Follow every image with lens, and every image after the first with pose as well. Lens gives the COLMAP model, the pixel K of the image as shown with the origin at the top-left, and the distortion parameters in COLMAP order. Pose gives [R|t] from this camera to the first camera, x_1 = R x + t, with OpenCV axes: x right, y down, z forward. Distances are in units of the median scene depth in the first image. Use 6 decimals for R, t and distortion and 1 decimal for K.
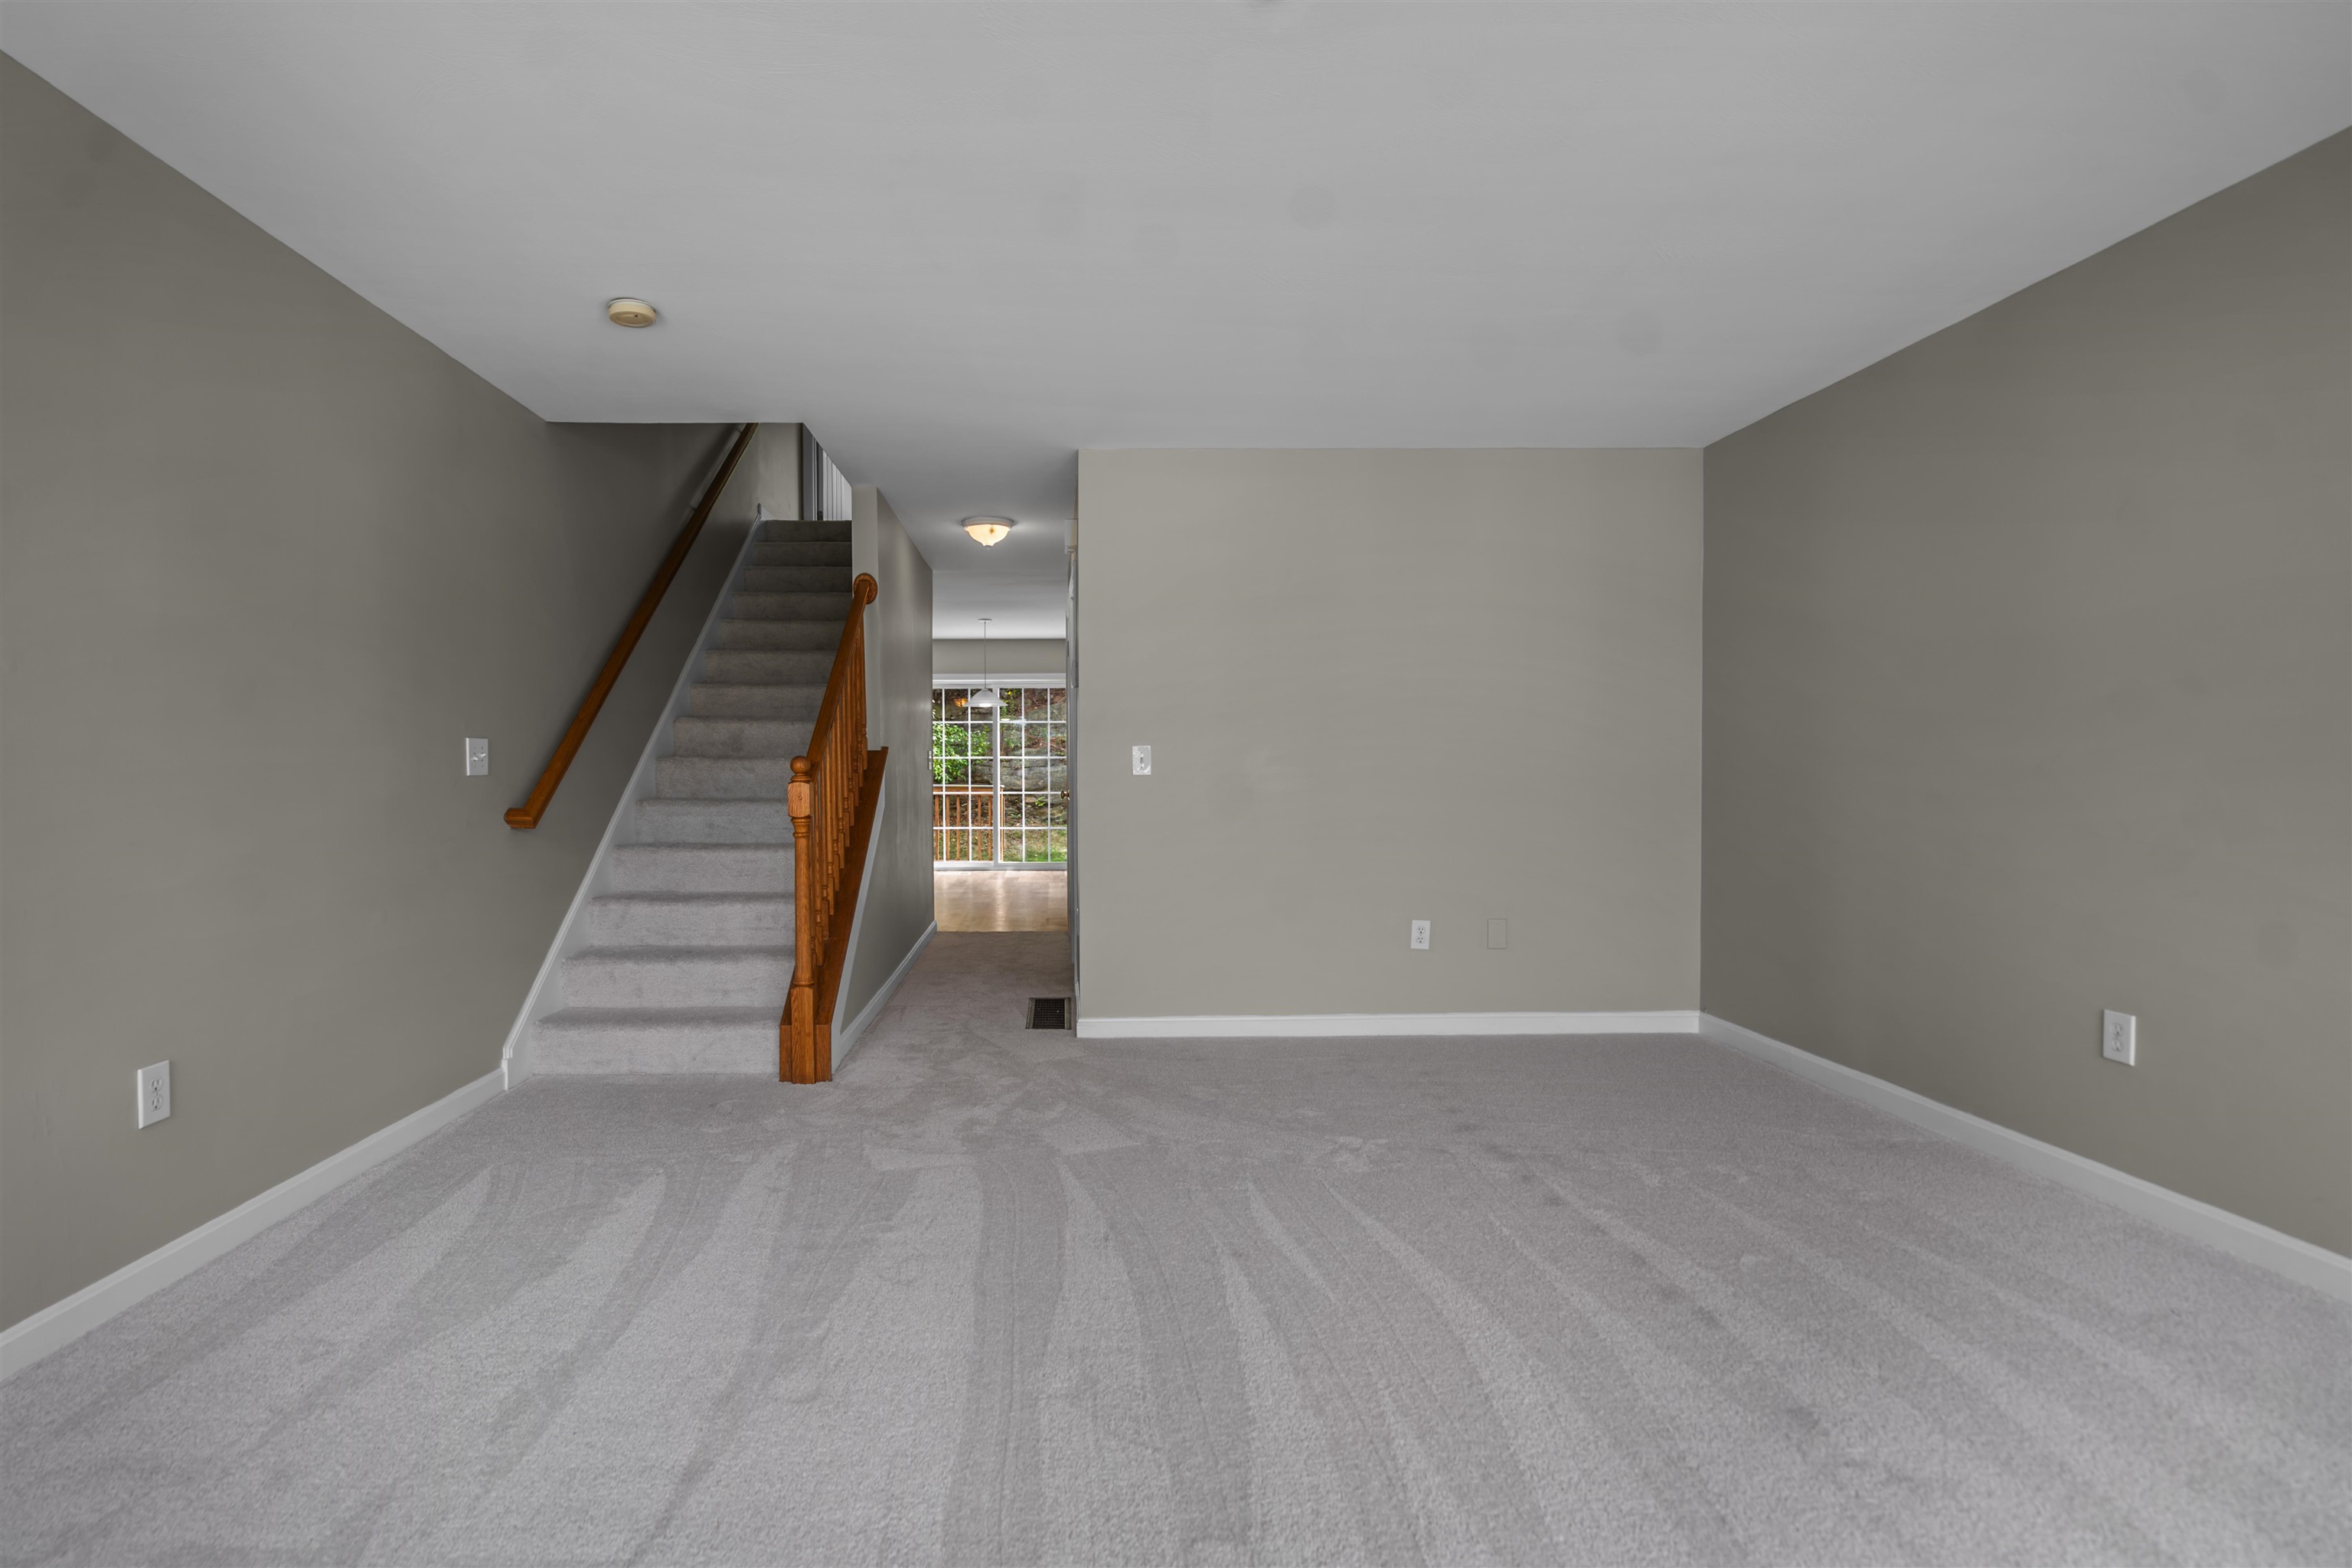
lens RADIAL K [[1079.7, 0, 1159.1], [0, 1079.7, 776.8], [0, 0, 1]] dist [-0.002513, 0.002917]
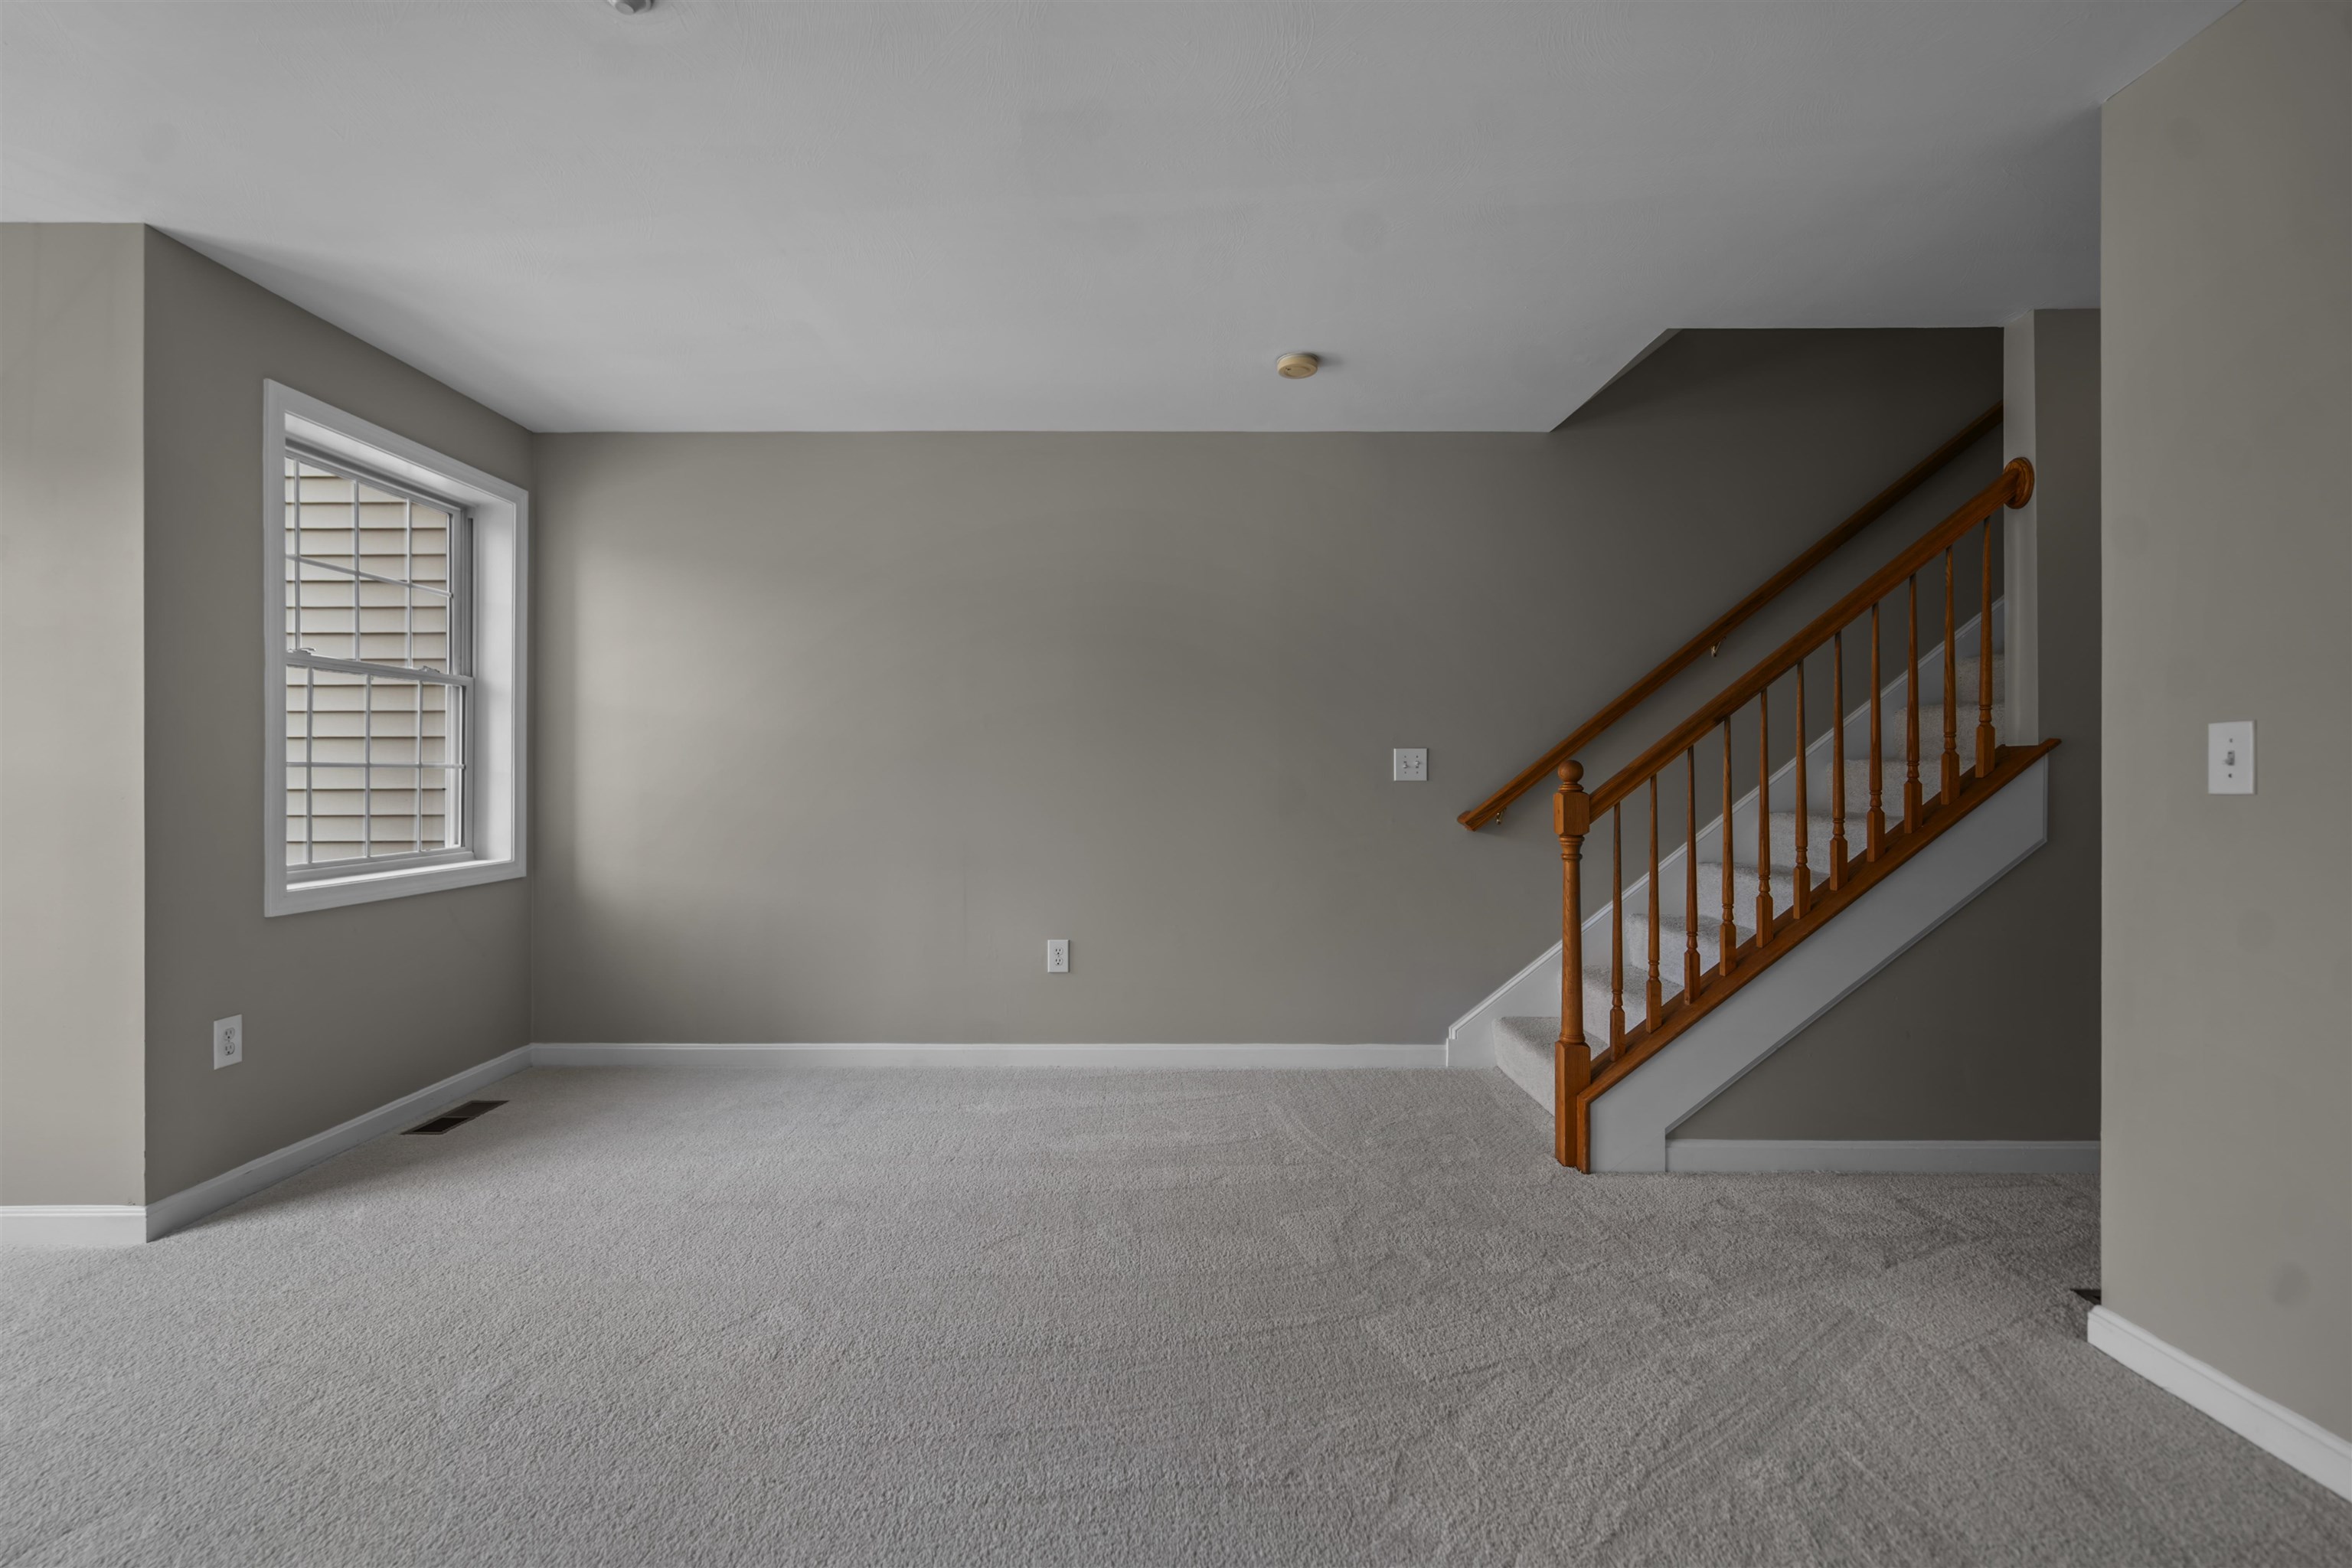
lens RADIAL K [[1079.7, 0, 1192.7], [0, 1079.7, 787.5], [0, 0, 1]] dist [-0.002513, 0.002917]
pose [[-0.037239, 0.010748, -0.999249, 0.487192], [-0.010028, 0.999888, 0.011128, -0.005509], [0.999256, 0.010435, -0.037127, 0.731636]]
